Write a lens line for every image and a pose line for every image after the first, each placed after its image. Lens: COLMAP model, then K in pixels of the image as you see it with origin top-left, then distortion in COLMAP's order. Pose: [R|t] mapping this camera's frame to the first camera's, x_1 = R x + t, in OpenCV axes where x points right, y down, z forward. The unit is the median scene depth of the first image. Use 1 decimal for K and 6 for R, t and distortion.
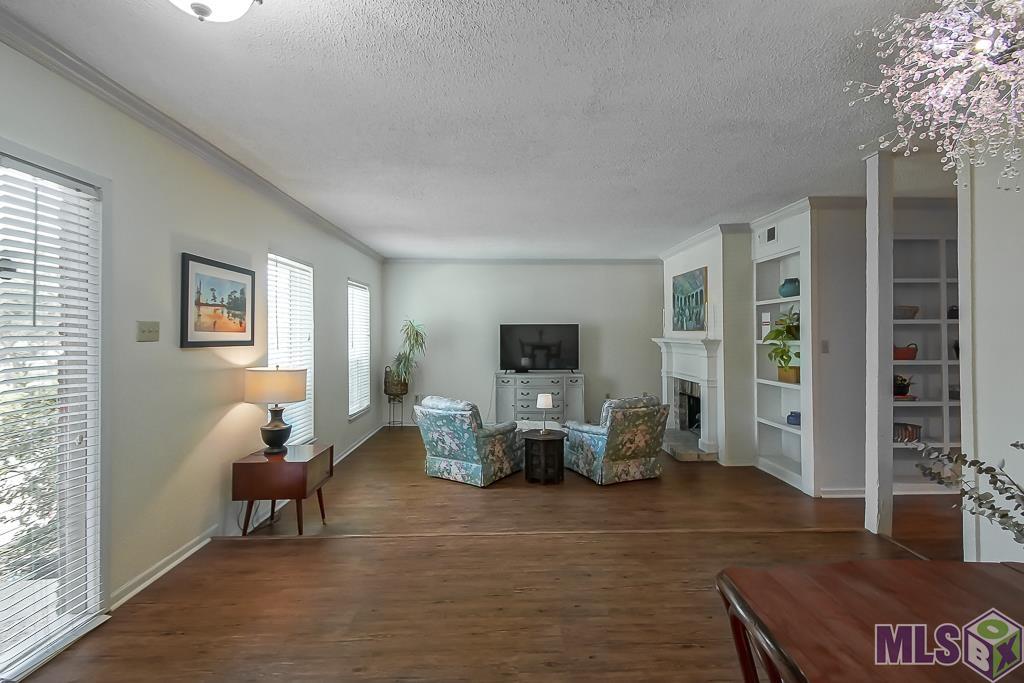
lens RADIAL K [[453.0, 0, 514.3], [0, 453.0, 331.5], [0, 0, 1]] dist [0.027615, -0.012844]
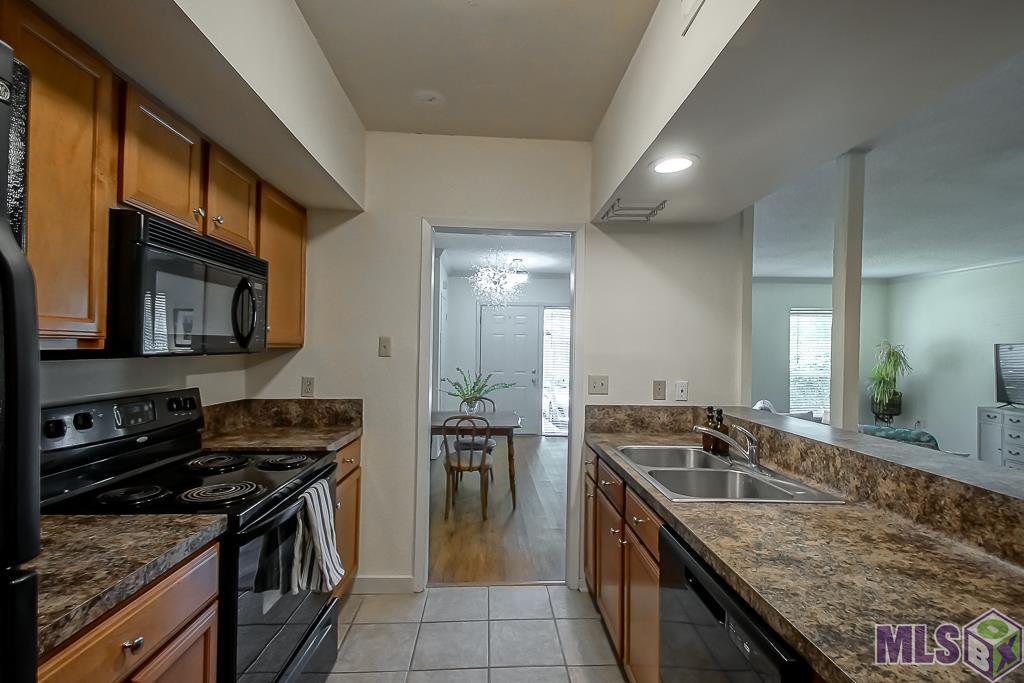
lens RADIAL K [[446.9, 0, 509.3], [0, 446.9, 347.3], [0, 0, 1]] dist [0.019794, -0.011958]
pose [[0.011126, -0.000272, -0.999938, 1.216934], [-0.005248, 0.999986, -0.000330, -0.009305], [0.999924, 0.005251, 0.011124, 0.245875]]
